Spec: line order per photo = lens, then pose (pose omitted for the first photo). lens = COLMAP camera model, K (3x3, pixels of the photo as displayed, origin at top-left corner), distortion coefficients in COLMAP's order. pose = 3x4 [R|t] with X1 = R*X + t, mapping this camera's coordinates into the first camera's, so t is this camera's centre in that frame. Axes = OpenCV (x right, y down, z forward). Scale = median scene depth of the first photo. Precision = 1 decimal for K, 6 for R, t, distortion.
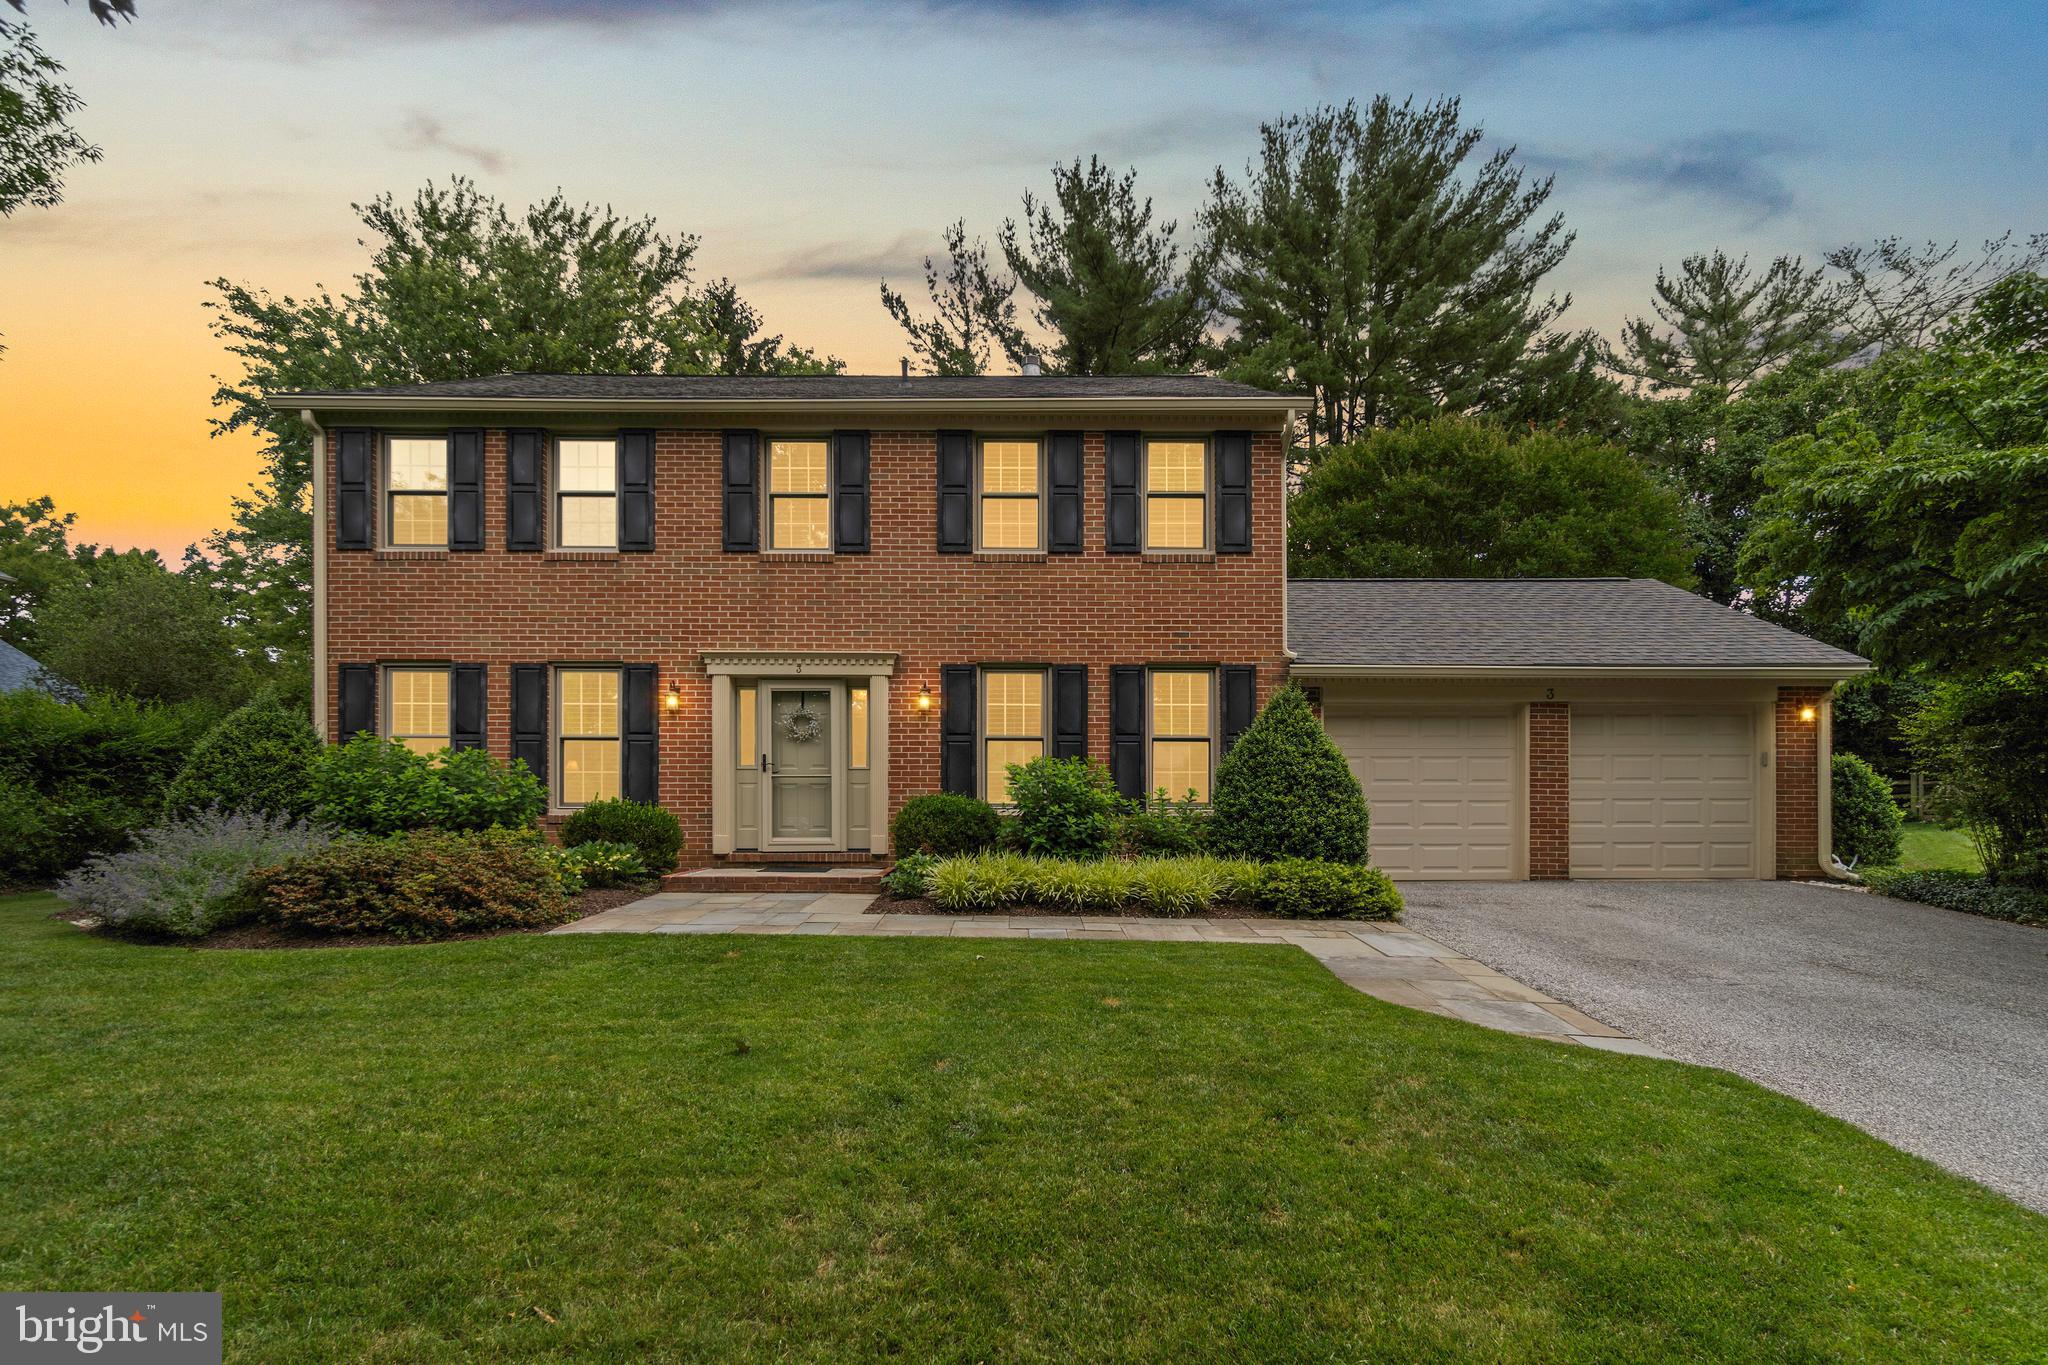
lens RADIAL K [[960.9, 0, 1024.0], [0, 960.9, 801.6], [0, 0, 1]] dist [0.000963, 0.000177]
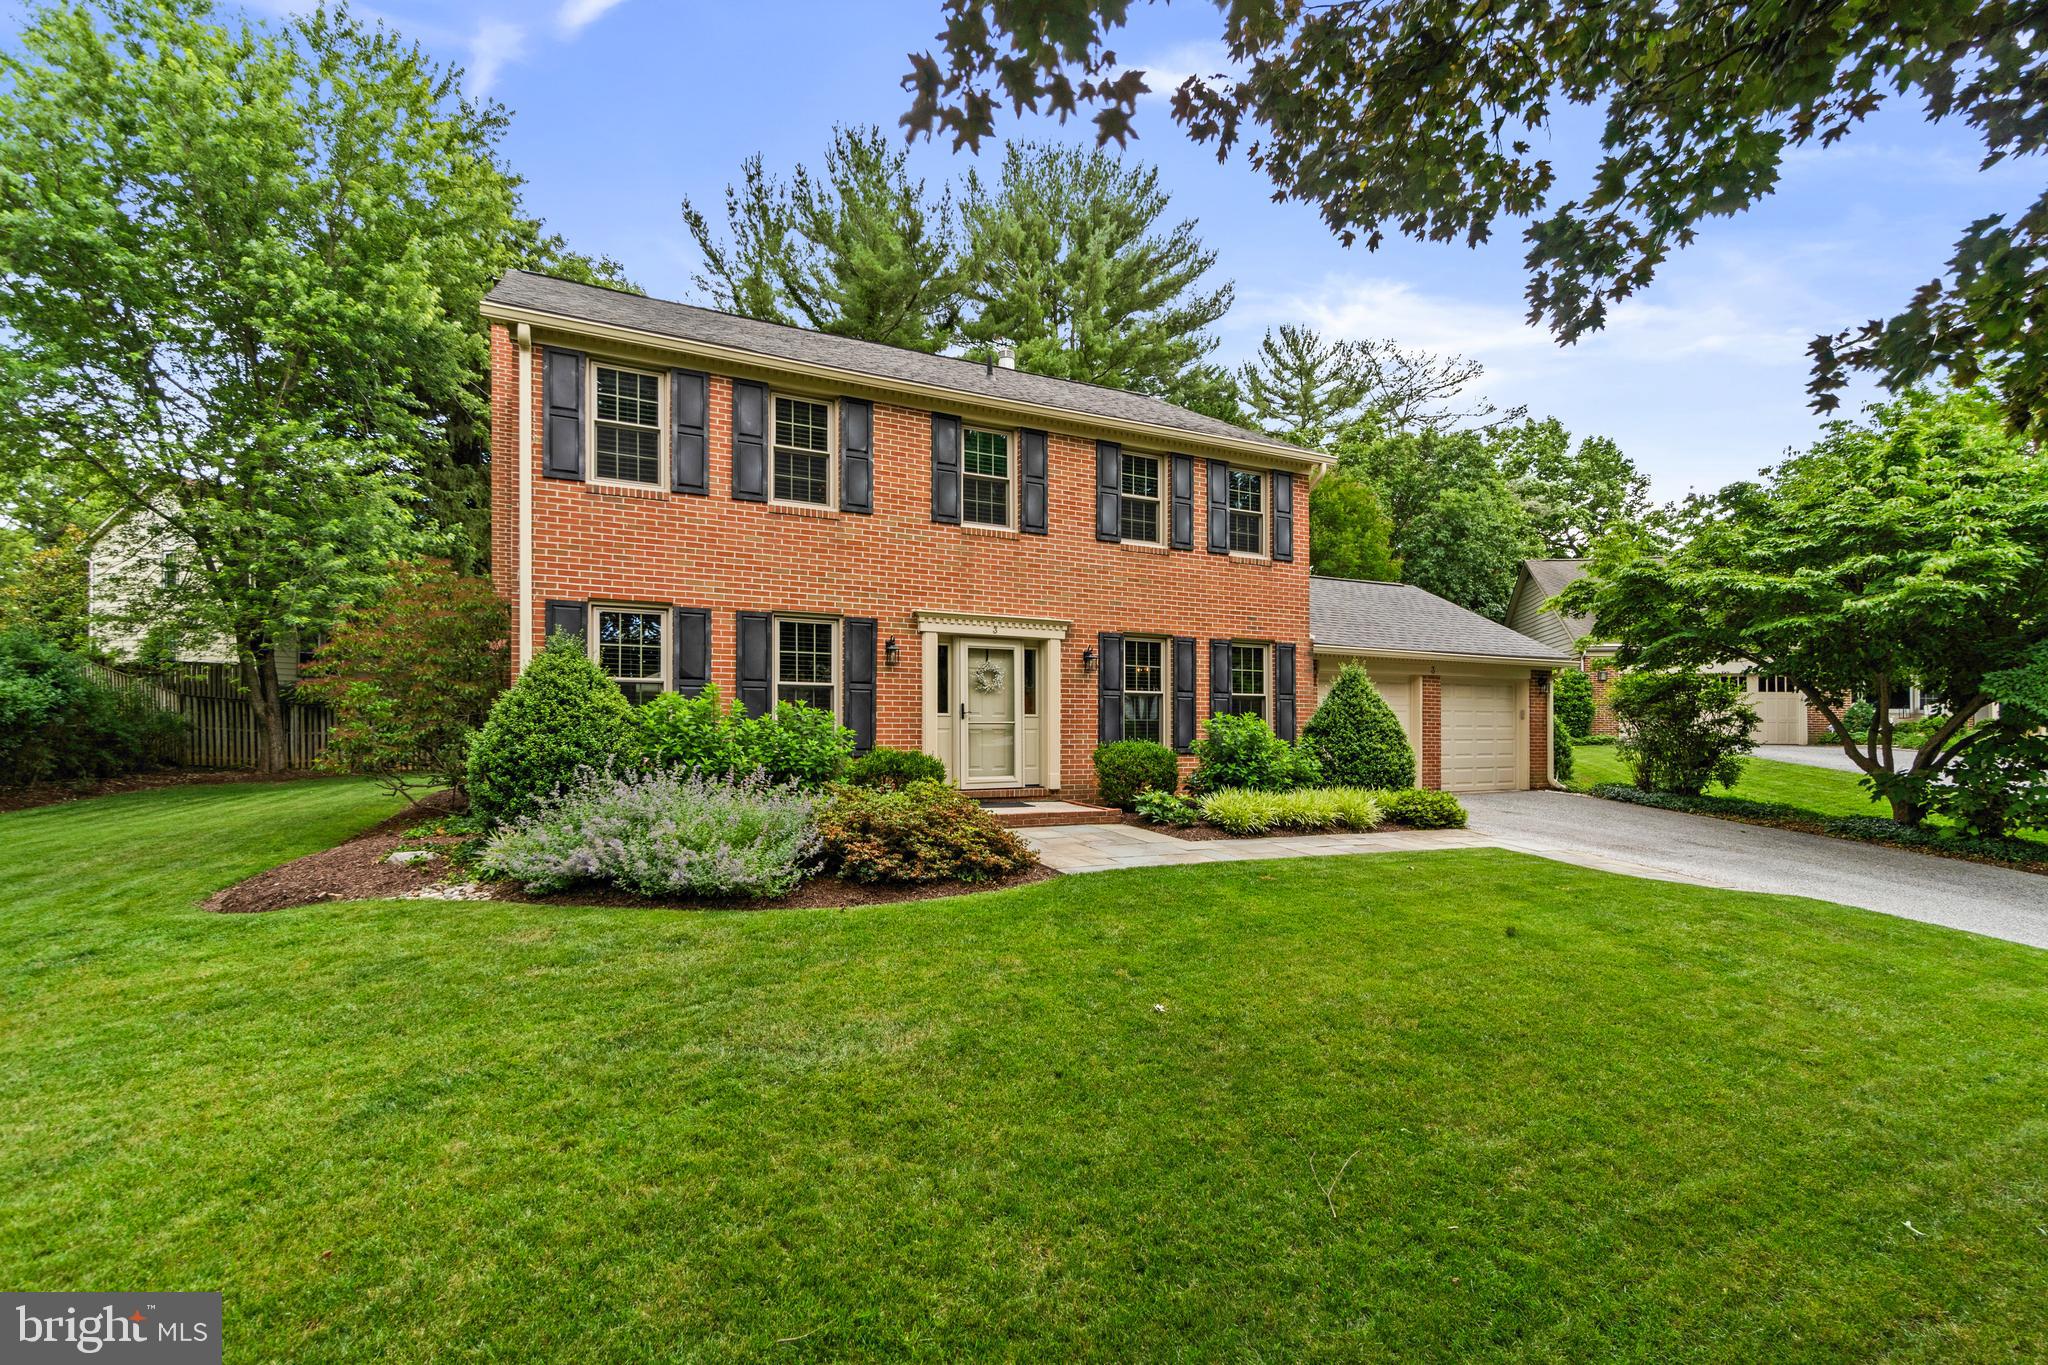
lens RADIAL K [[898.1, 0, 1070.4], [0, 898.1, 708.0], [0, 0, 1]] dist [0.000640, 0.000332]
pose [[0.895013, 0.014324, 0.445810, -0.624905], [-0.010756, 0.999887, -0.010533, -0.034167], [-0.445910, 0.004632, 0.895066, -0.002383]]
